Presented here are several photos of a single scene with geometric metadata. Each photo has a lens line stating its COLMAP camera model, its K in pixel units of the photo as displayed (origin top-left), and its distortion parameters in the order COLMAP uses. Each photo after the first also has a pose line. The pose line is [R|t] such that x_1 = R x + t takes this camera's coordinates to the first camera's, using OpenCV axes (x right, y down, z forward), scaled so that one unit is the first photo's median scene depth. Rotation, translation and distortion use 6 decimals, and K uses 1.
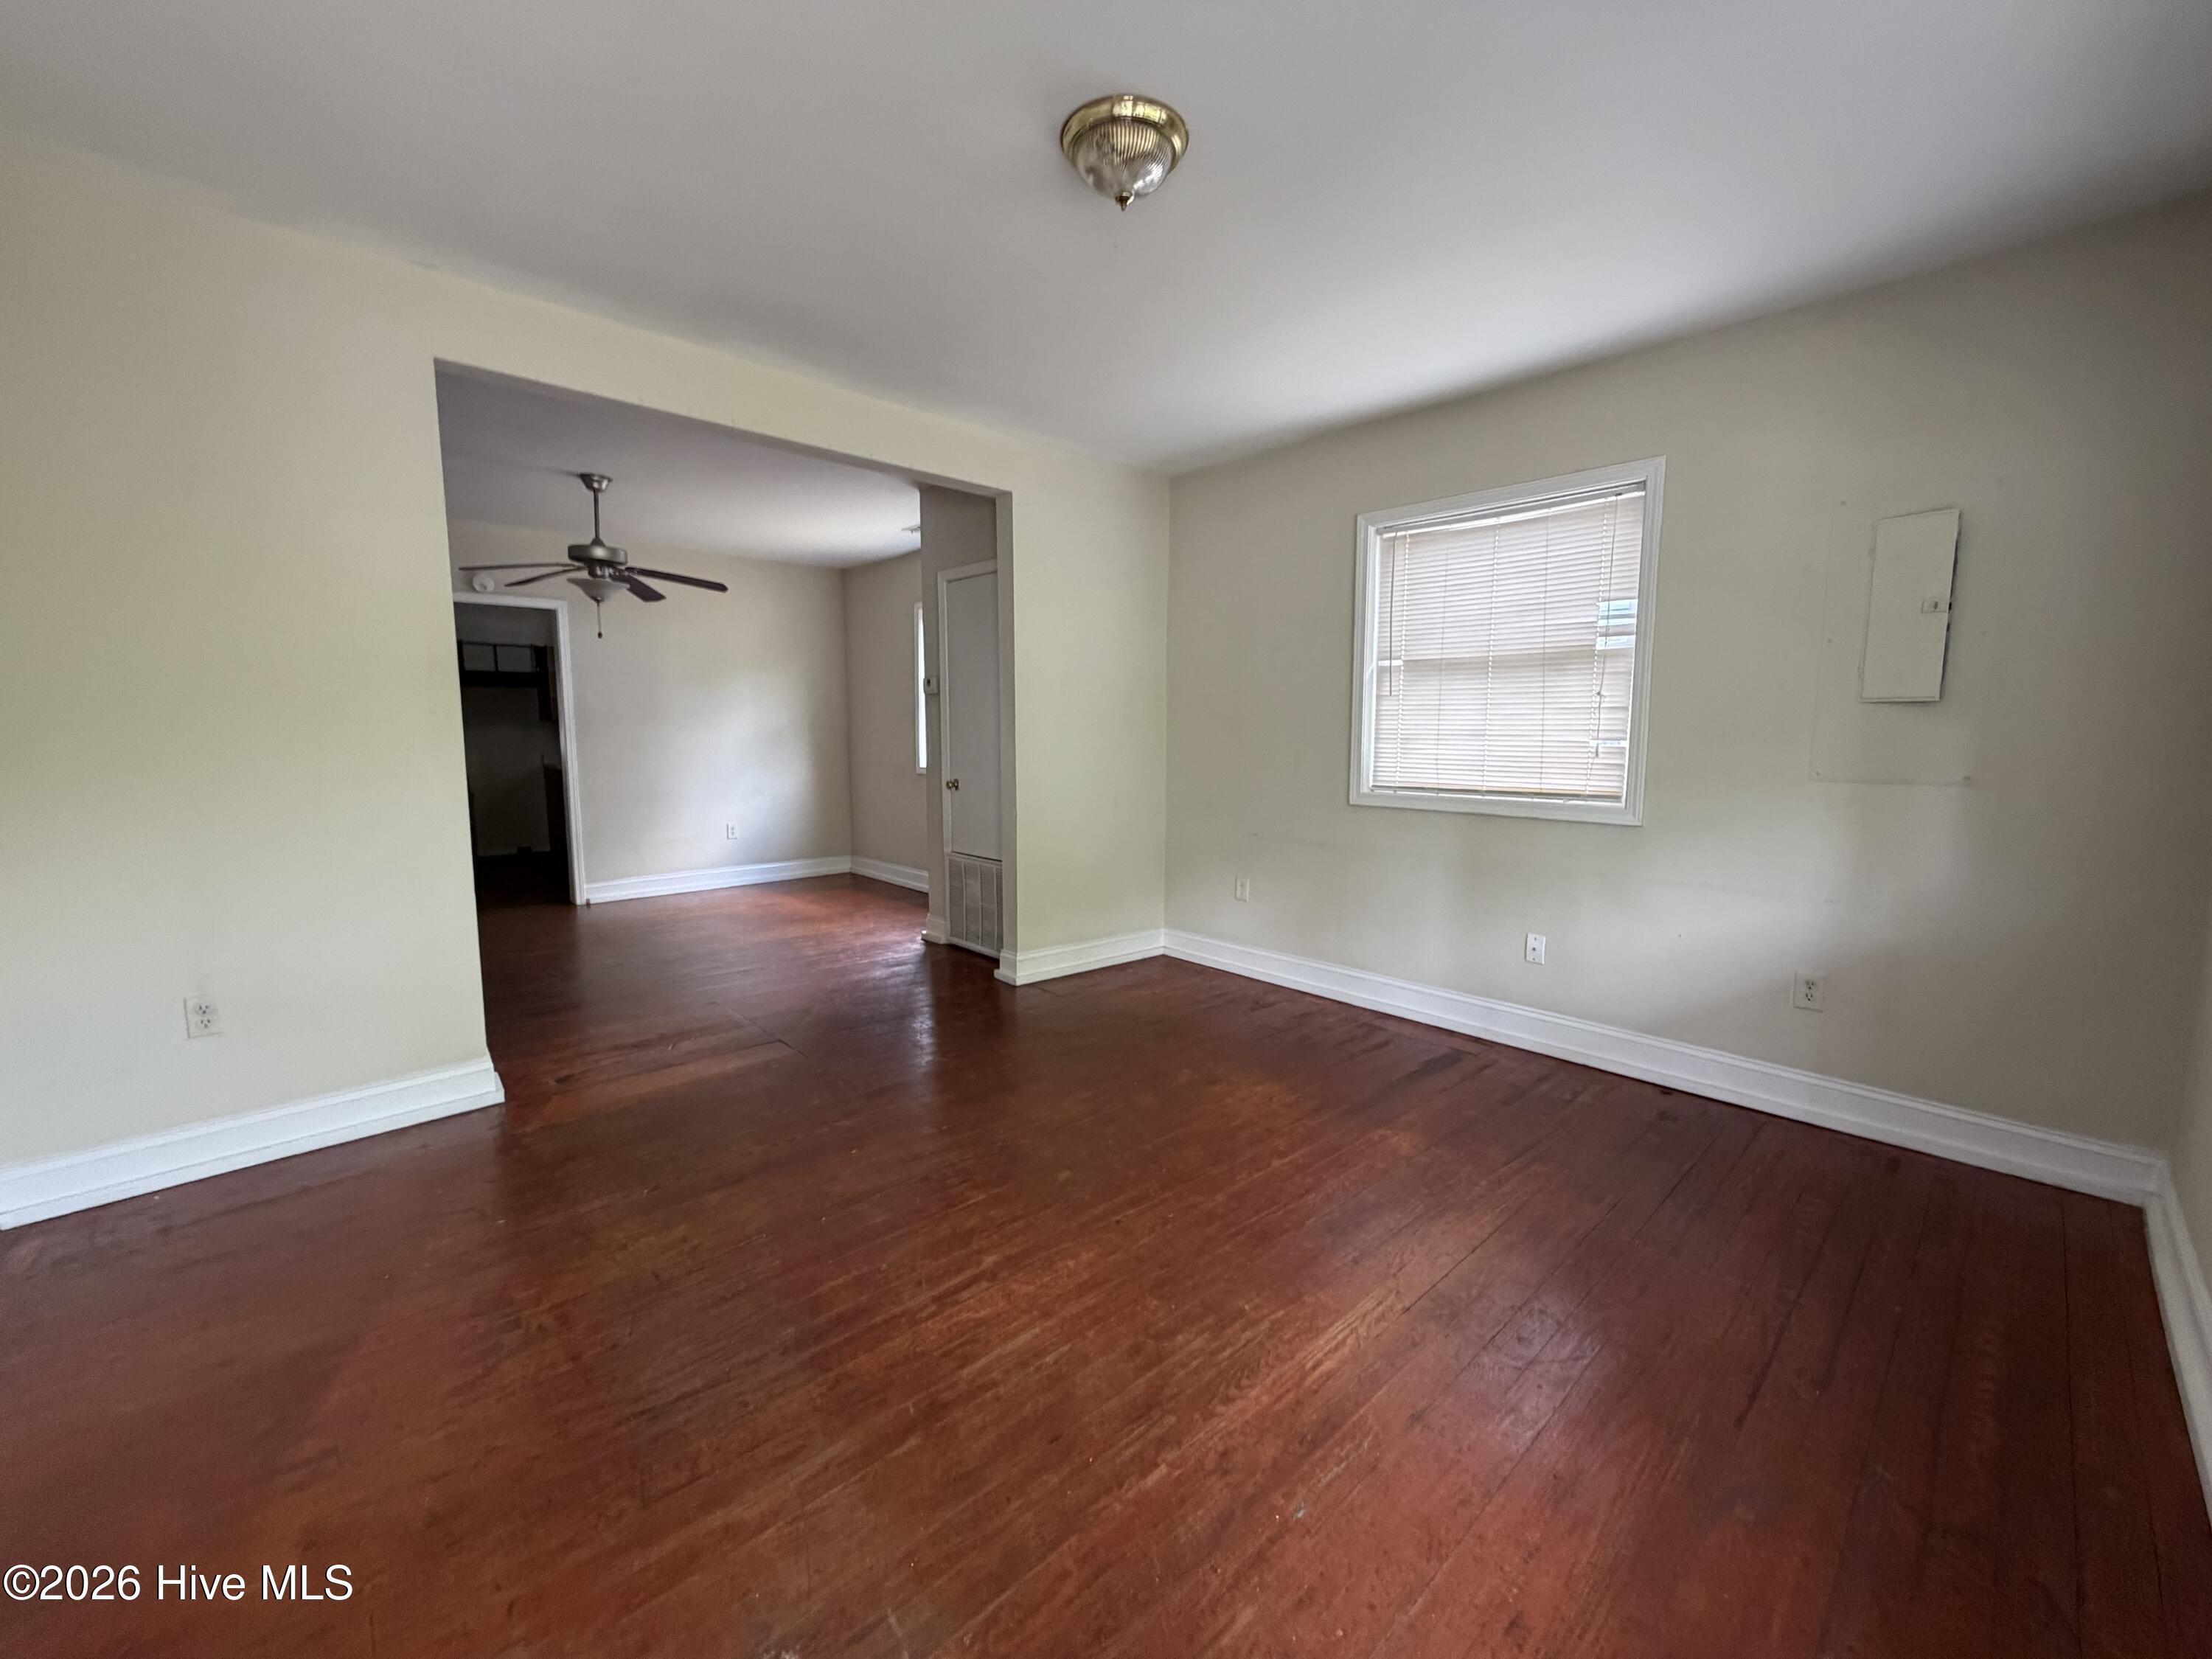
lens RADIAL K [[888.4, 0, 1101.6], [0, 888.4, 825.5], [0, 0, 1]] dist [-0.000548, -0.000030]
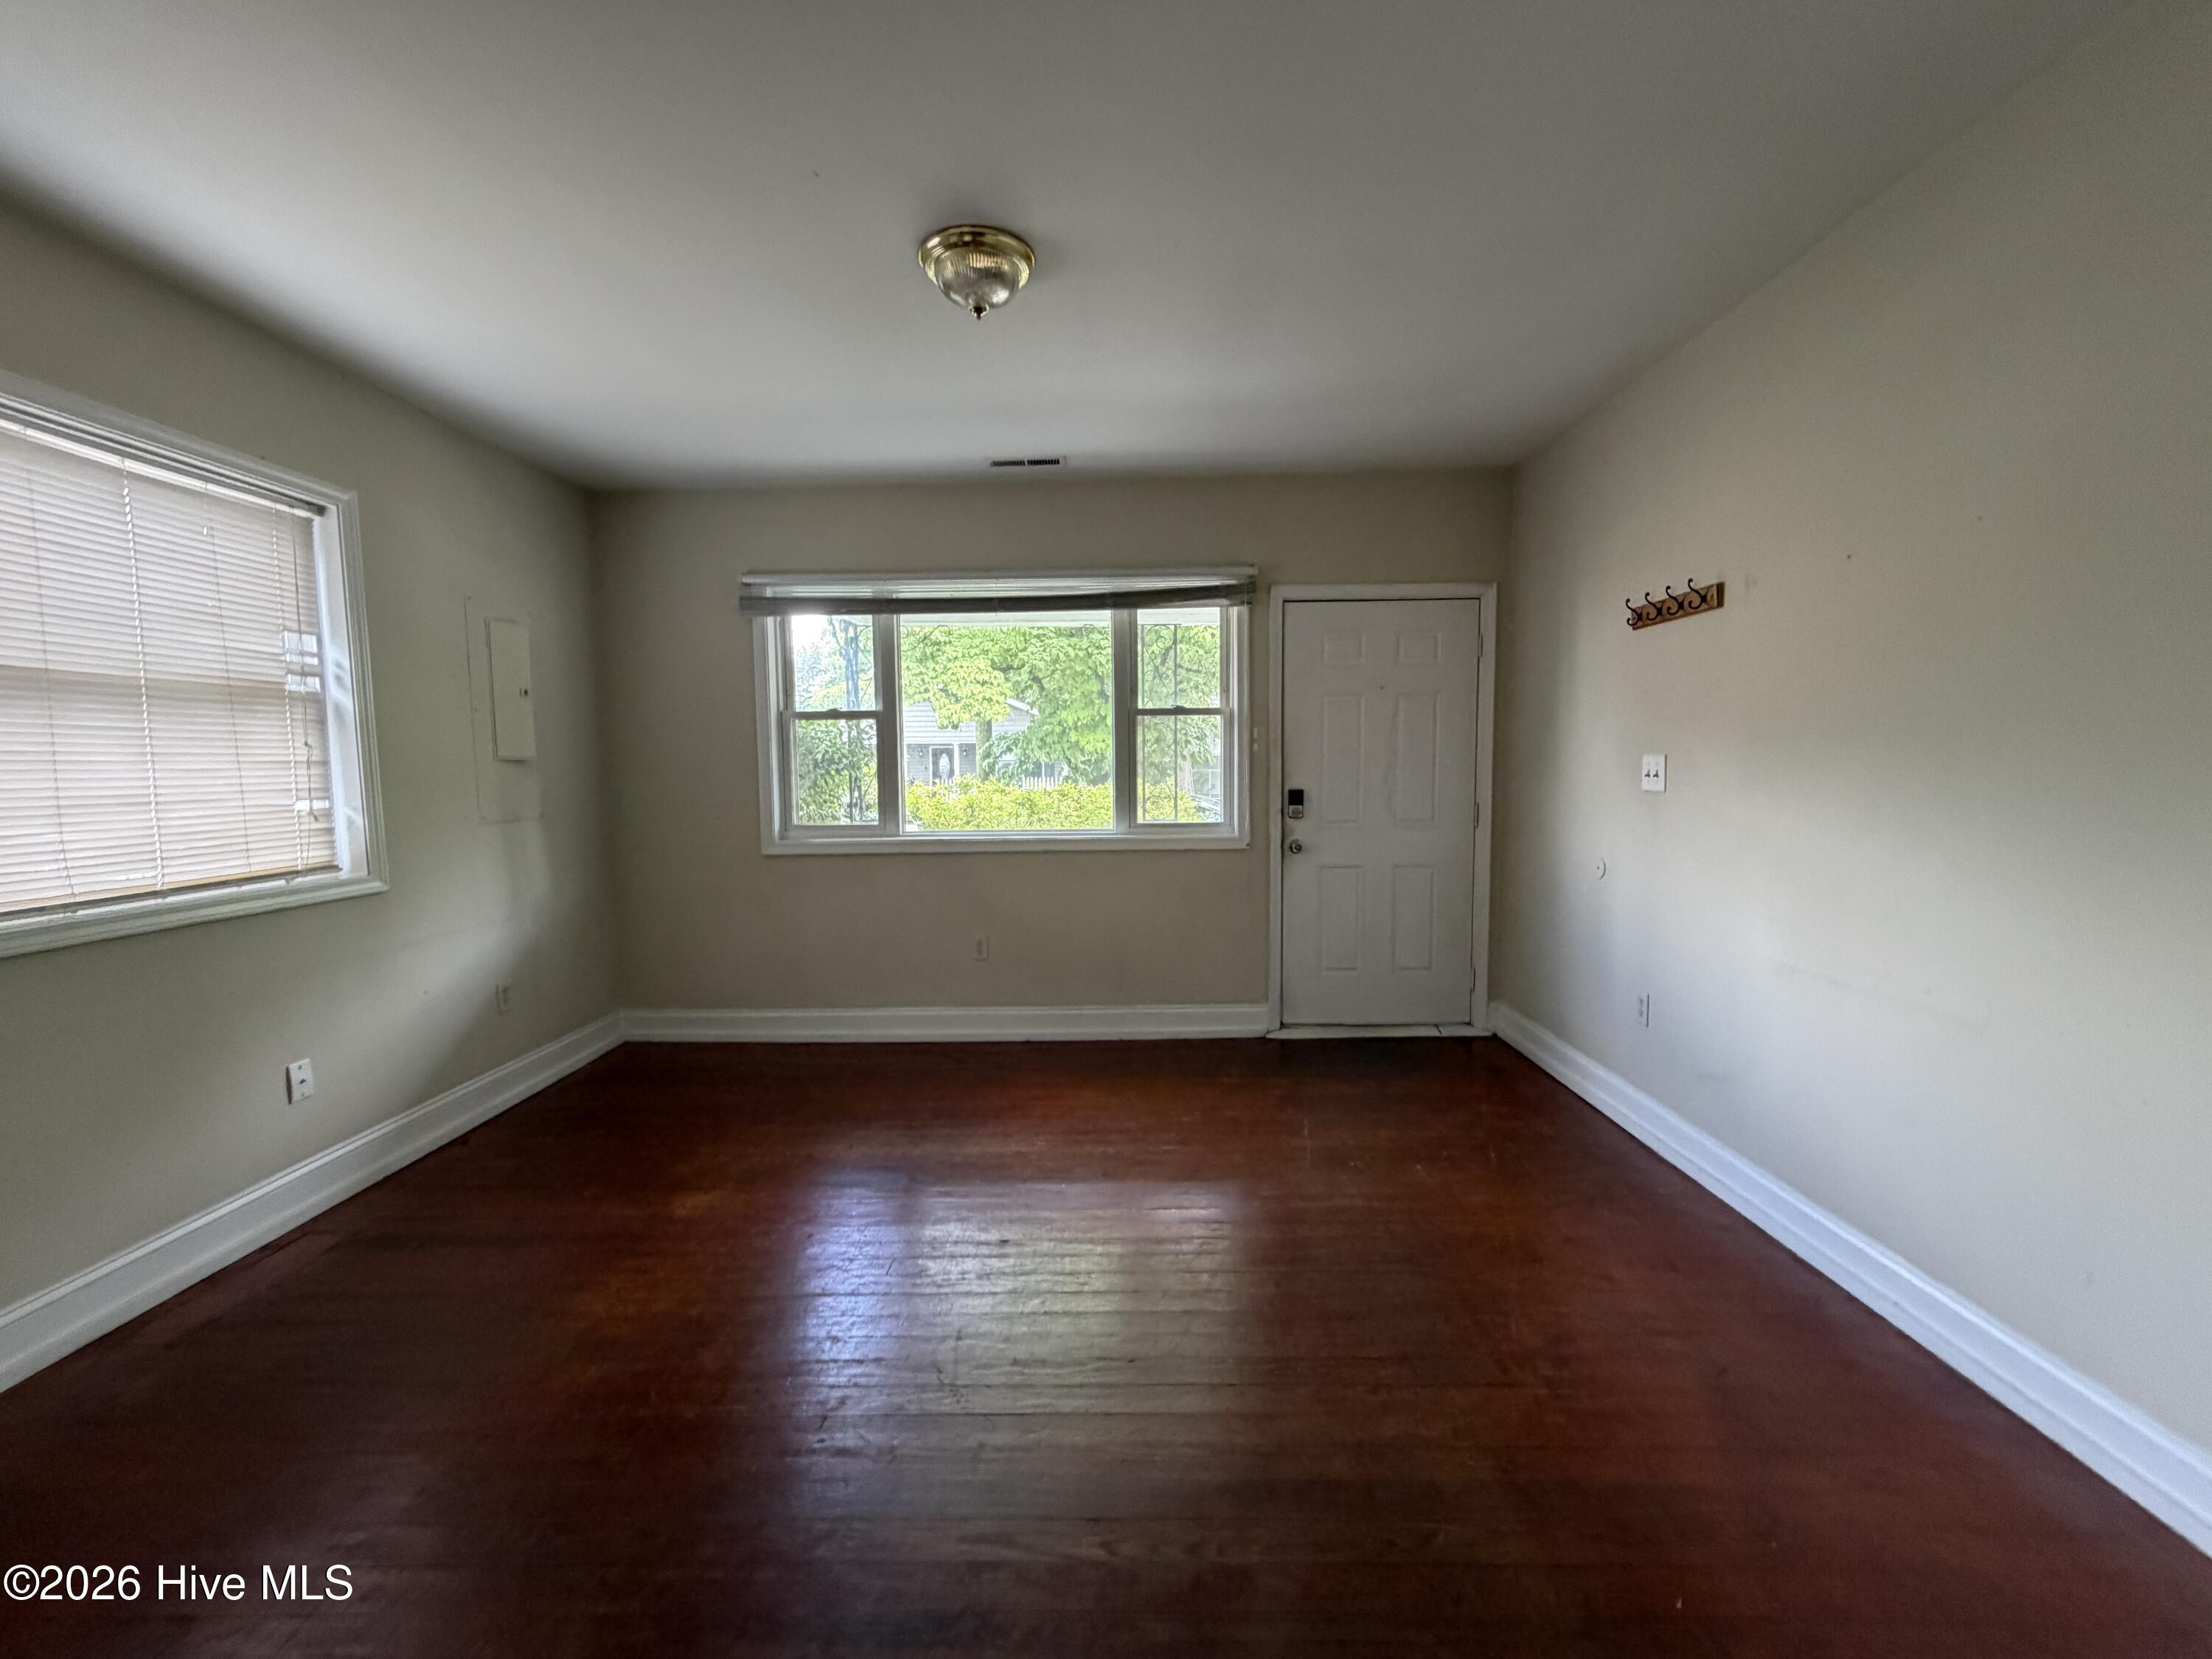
lens RADIAL K [[888.4, 0, 1101.6], [0, 888.4, 825.5], [0, 0, 1]] dist [-0.000548, -0.000030]
pose [[-0.722485, -0.042326, 0.690089, -0.893144], [0.086515, 0.984744, 0.150975, -0.224766], [-0.685952, 0.168781, -0.707802, 1.810524]]
